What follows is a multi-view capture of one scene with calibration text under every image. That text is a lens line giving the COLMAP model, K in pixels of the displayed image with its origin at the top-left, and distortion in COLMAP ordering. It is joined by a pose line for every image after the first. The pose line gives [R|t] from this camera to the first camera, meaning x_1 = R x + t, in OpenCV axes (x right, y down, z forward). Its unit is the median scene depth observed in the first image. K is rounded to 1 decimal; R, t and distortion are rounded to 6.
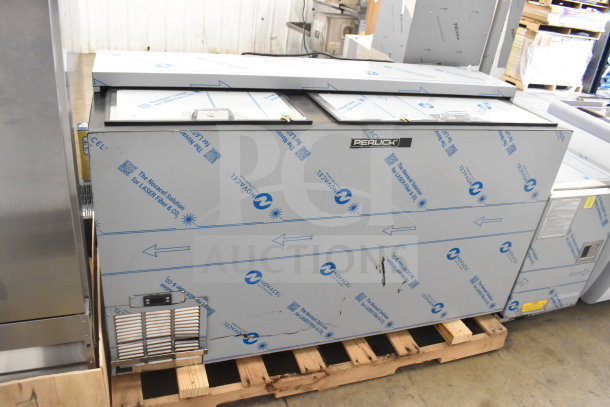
lens RADIAL K [[488.0, 0, 304.8], [0, 488.0, 202.8], [0, 0, 1]] dist [-0.005930, -0.001811]
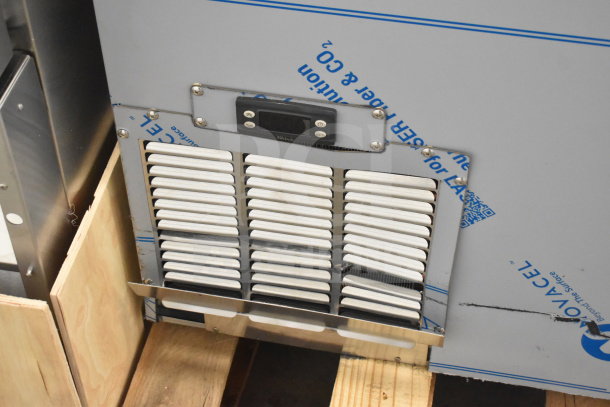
lens RADIAL K [[1035.3, 0, 304.5], [0, 1035.3, 203.6], [0, 0, 1]] dist [0.015796, 0.000000]
pose [[0.857650, 0.268017, -0.438867, -0.029358], [-0.143498, 0.944272, 0.296241, 0.068830], [0.493807, -0.191094, 0.848314, 0.492518]]
